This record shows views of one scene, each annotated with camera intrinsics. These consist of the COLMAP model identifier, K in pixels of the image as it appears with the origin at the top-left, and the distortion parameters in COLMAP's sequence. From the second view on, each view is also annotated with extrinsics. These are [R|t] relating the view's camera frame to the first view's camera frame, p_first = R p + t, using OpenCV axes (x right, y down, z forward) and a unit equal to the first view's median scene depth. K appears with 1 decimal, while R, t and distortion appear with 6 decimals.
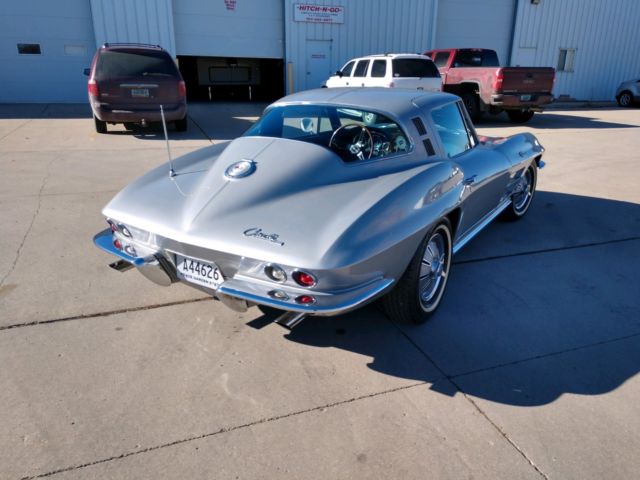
lens RADIAL K [[487.4, 0, 322.9], [0, 487.4, 229.7], [0, 0, 1]] dist [0.040708, -0.026598]
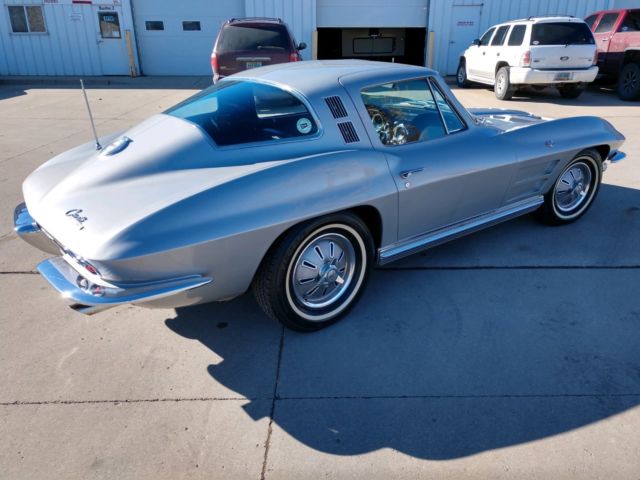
lens RADIAL K [[487.4, 0, 322.9], [0, 487.4, 229.7], [0, 0, 1]] dist [0.040708, -0.026598]
pose [[0.940241, 0.106505, -0.323424, 0.125597], [-0.088980, 0.993672, 0.068544, -0.014140], [0.328677, -0.035670, 0.943768, 0.044895]]
